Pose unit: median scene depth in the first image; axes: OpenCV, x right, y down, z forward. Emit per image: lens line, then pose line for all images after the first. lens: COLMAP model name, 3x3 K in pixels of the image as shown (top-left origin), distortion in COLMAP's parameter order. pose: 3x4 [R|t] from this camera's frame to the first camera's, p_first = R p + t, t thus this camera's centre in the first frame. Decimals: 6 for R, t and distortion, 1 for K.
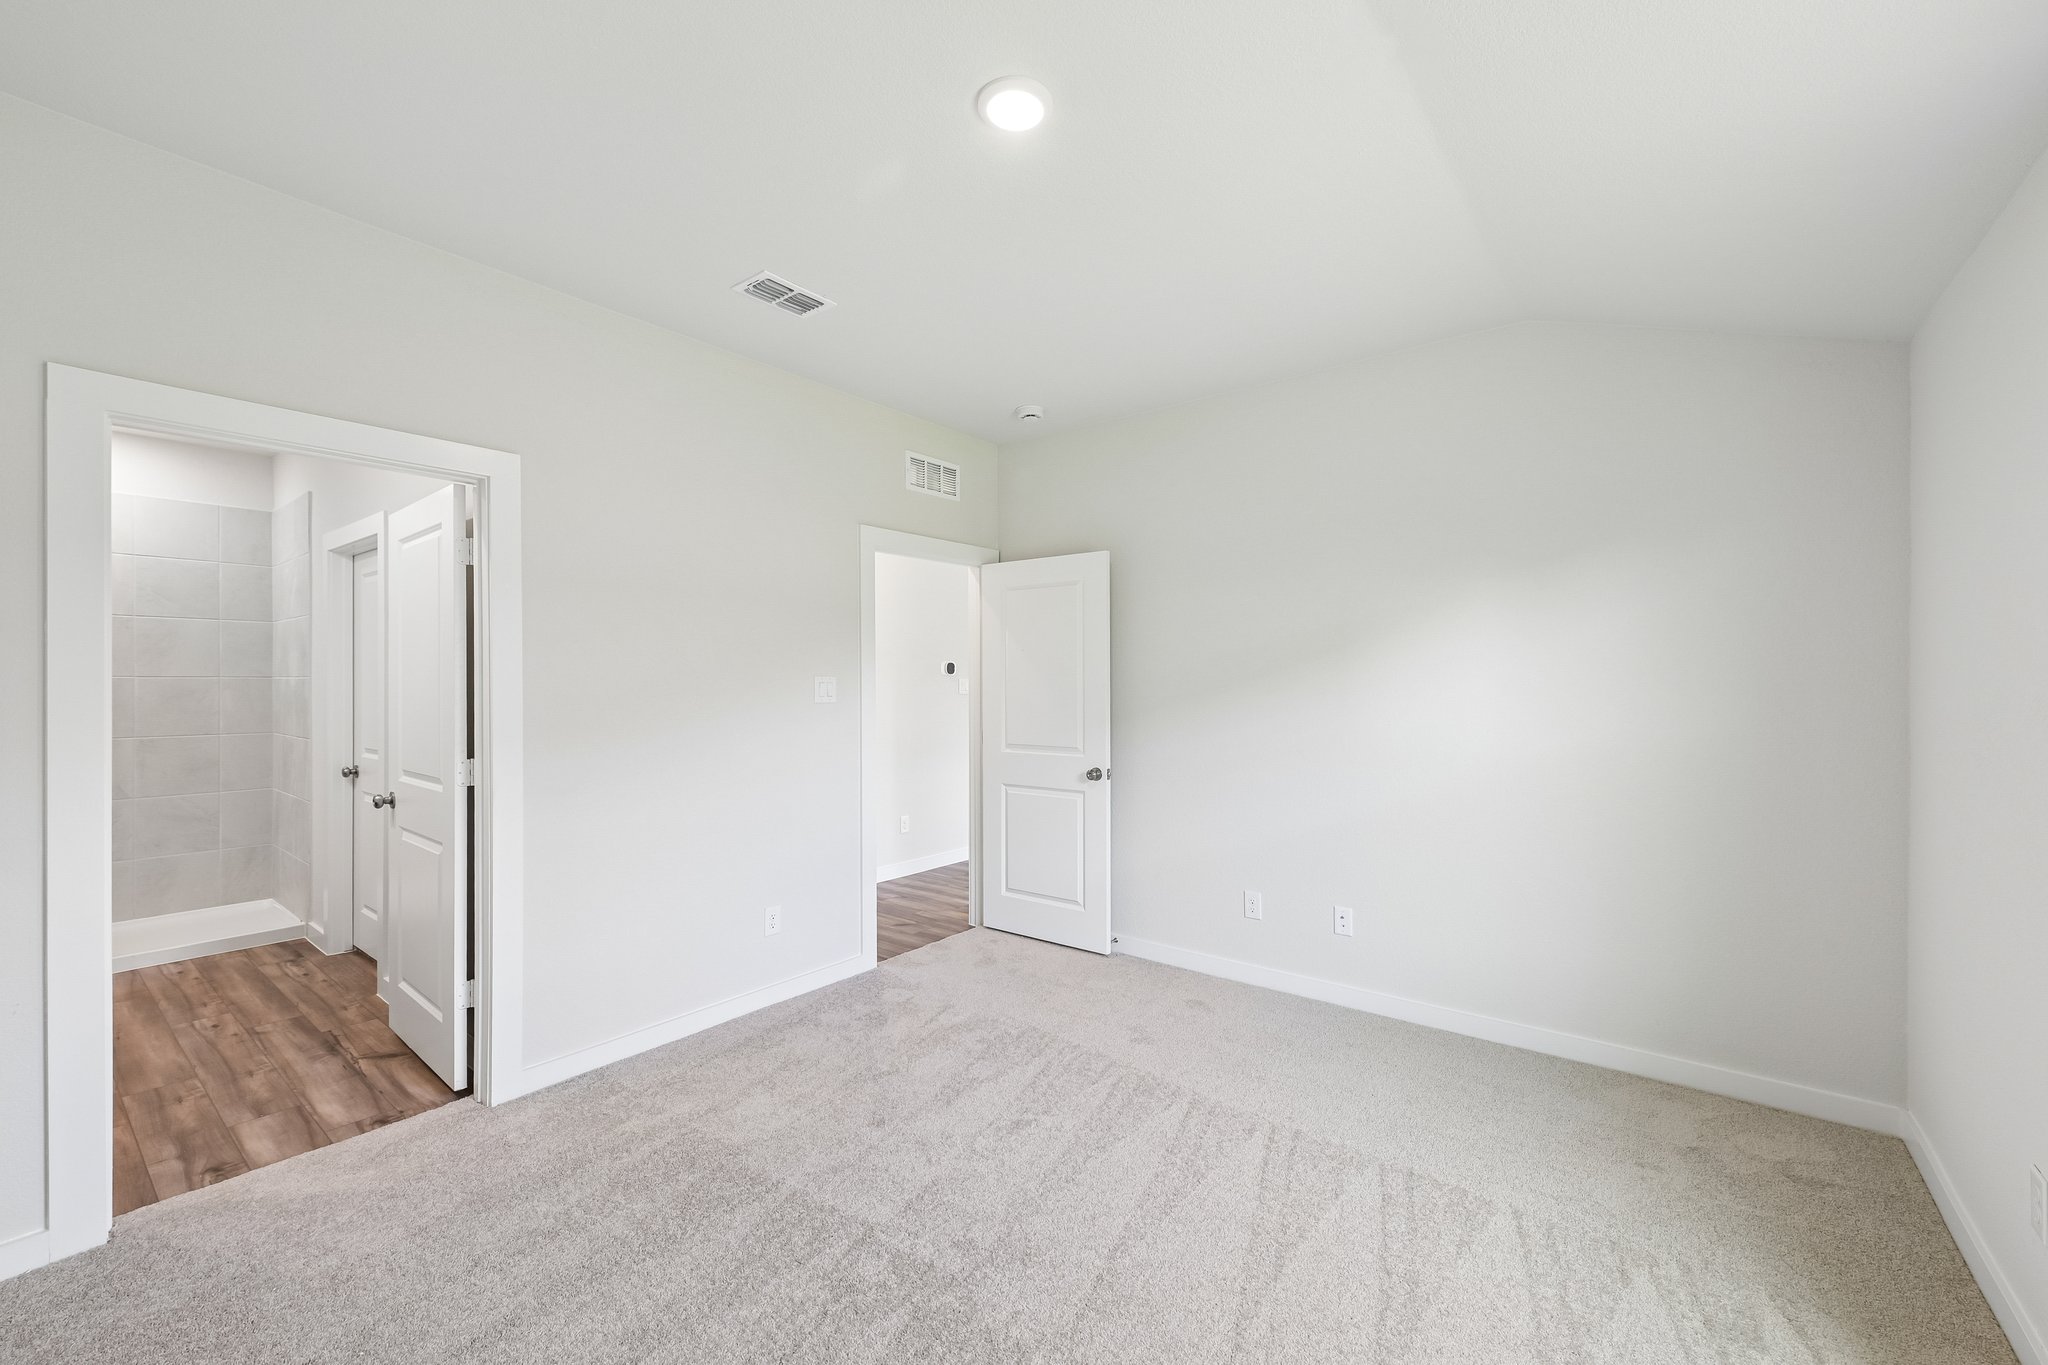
lens RADIAL K [[814.0, 0, 1062.7], [0, 814.0, 679.9], [0, 0, 1]] dist [-0.000247, 0.000189]
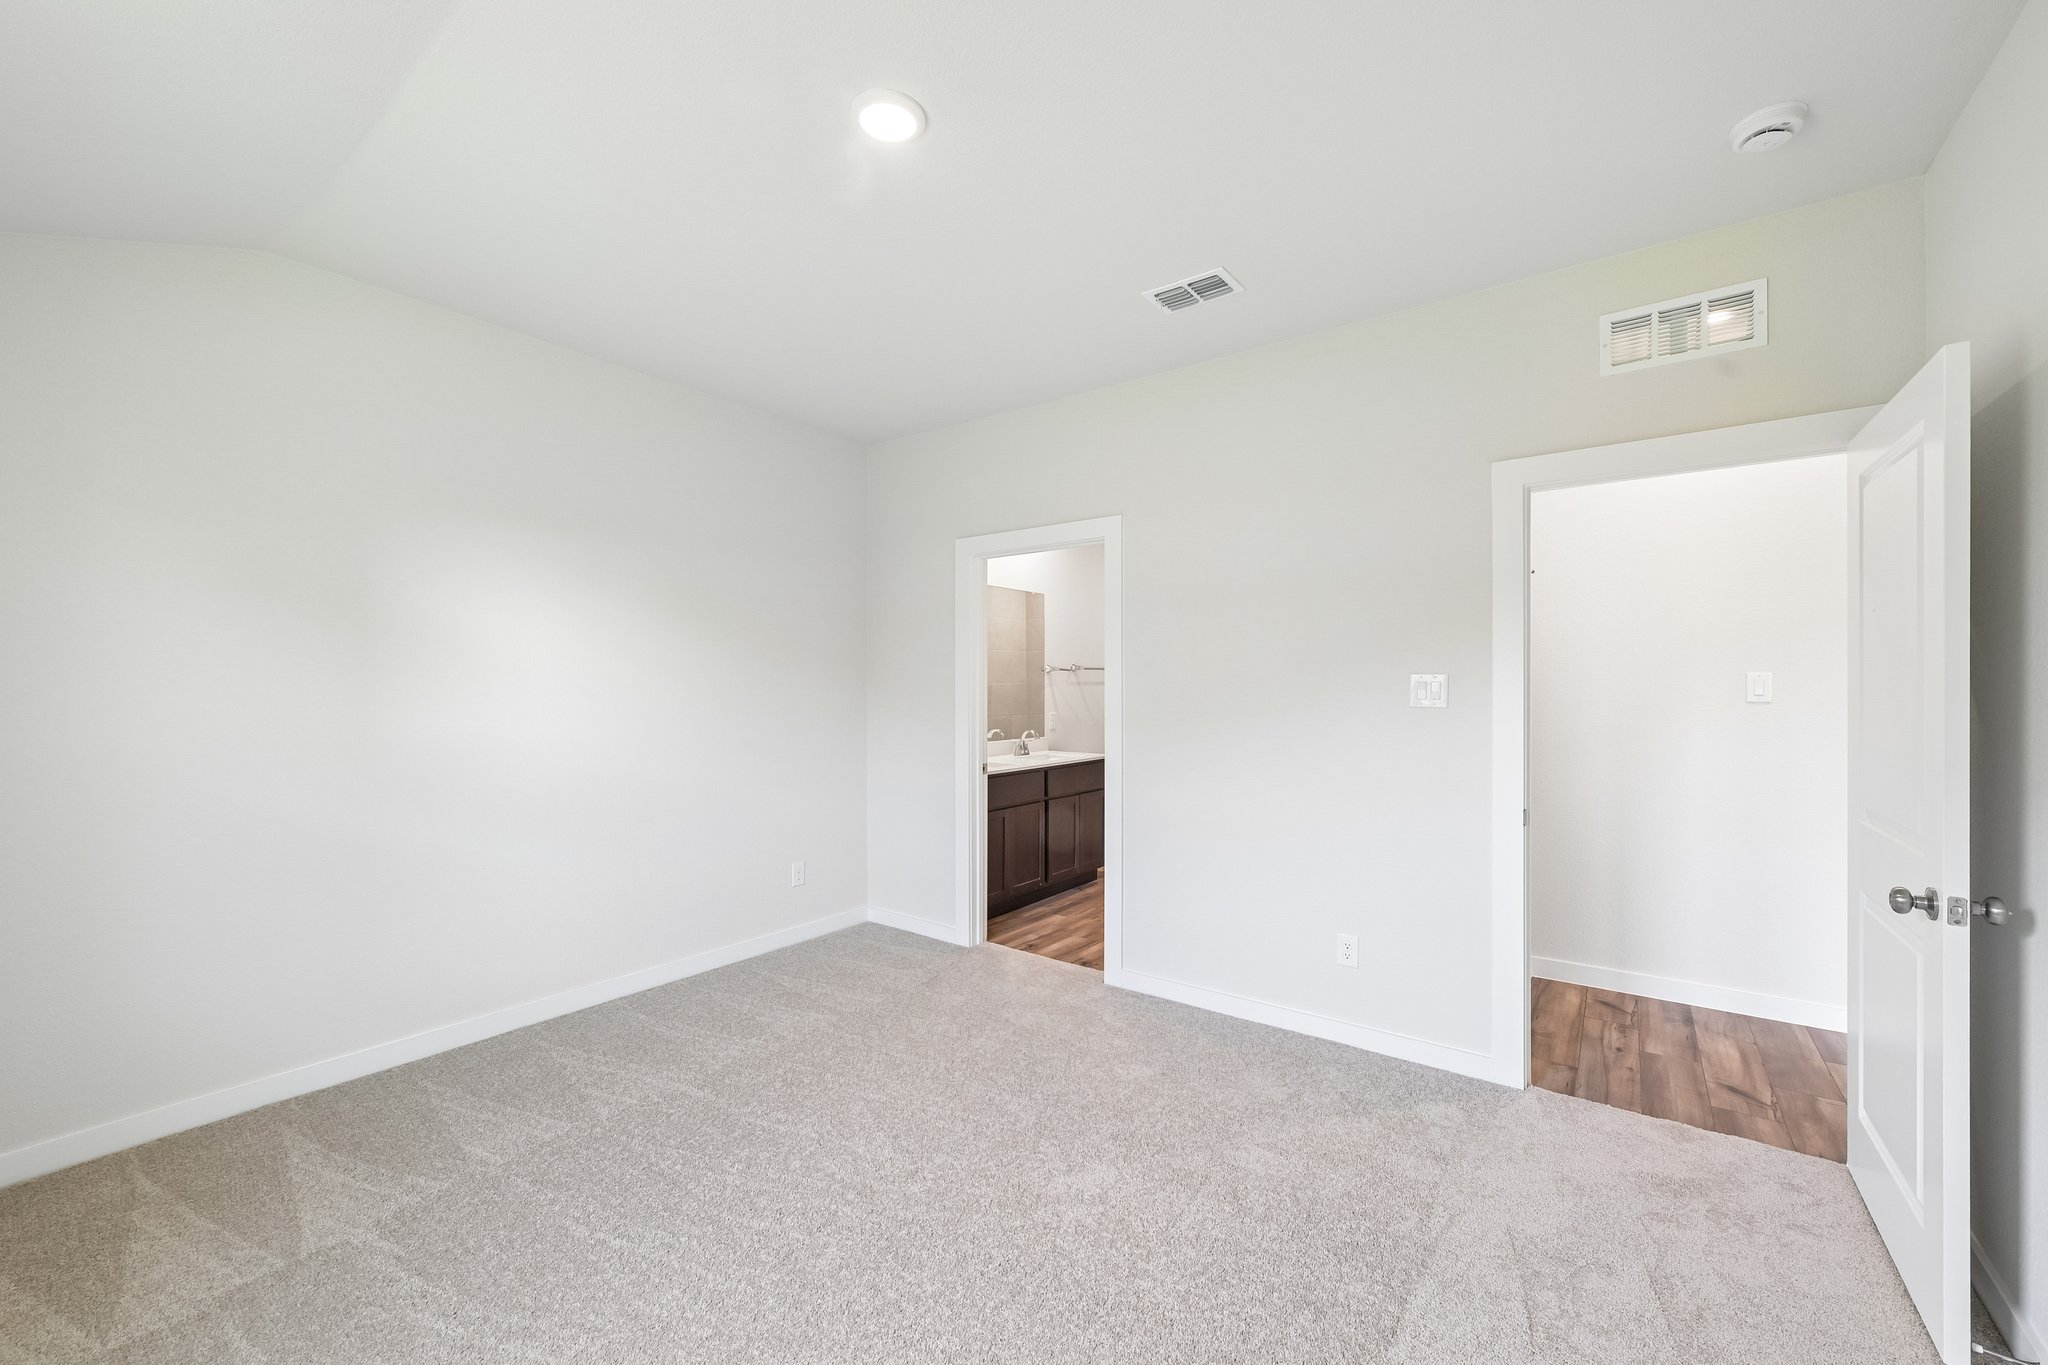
lens RADIAL K [[814.0, 0, 1025.8], [0, 814.0, 690.2], [0, 0, 1]] dist [-0.000247, 0.000189]
pose [[-0.009983, 0.003796, -0.999943, 0.458676], [0.006592, 0.999971, 0.003731, 0.005153], [0.999928, -0.006554, -0.010008, 0.565113]]
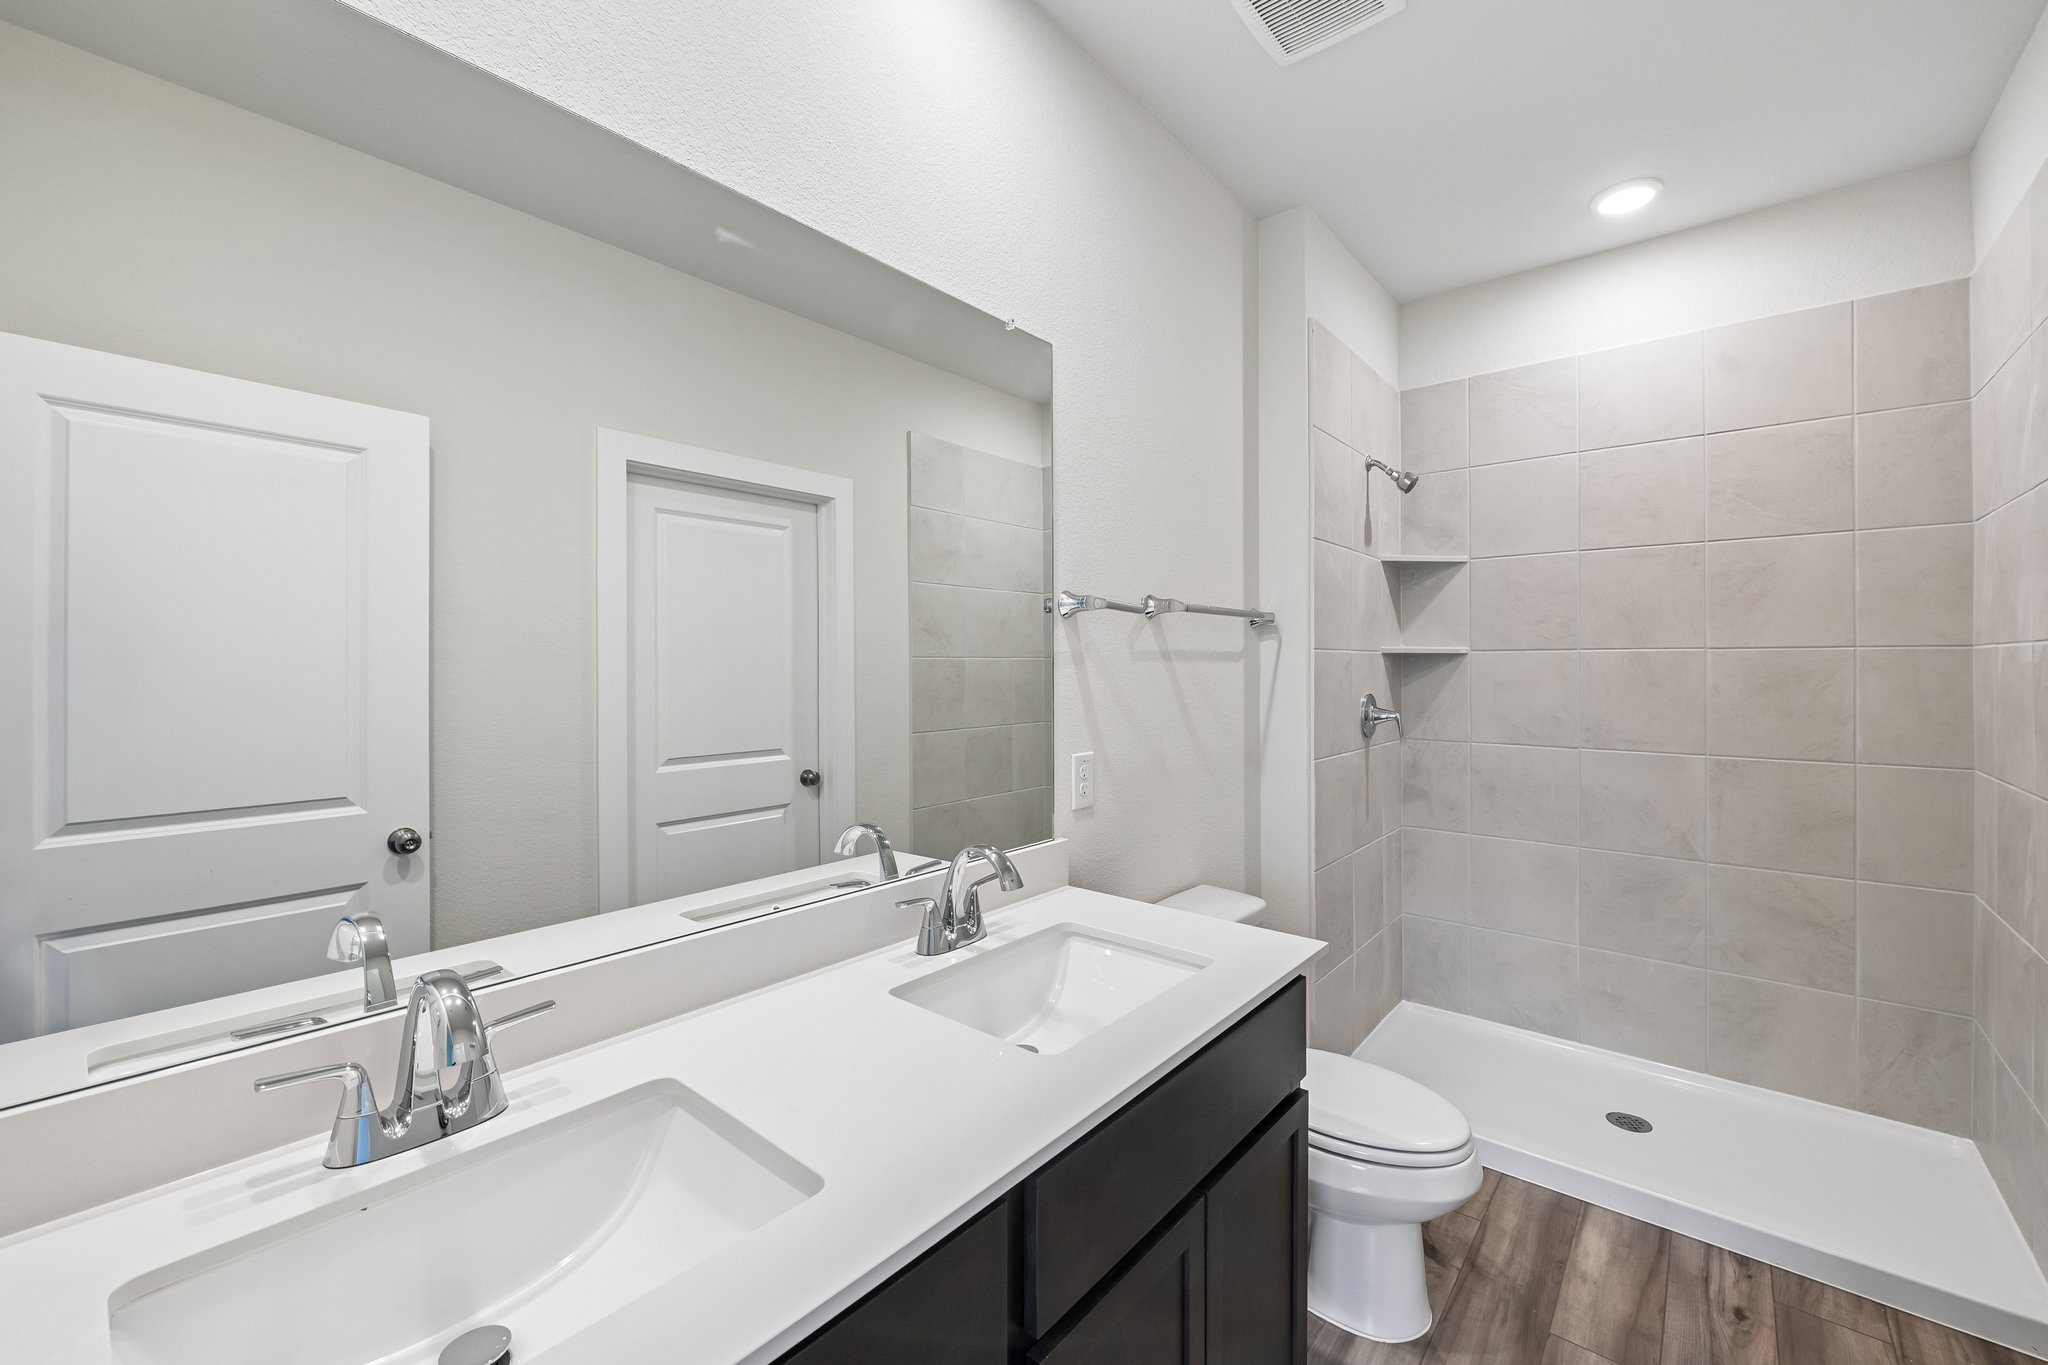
lens RADIAL K [[814.0, 0, 1038.0], [0, 814.0, 666.5], [0, 0, 1]] dist [-0.000247, 0.000189]
pose [[-0.067882, 0.004329, -0.997684, -0.572122], [0.006735, 0.999970, 0.003881, 0.003483], [0.997671, -0.006456, -0.067909, 0.604561]]
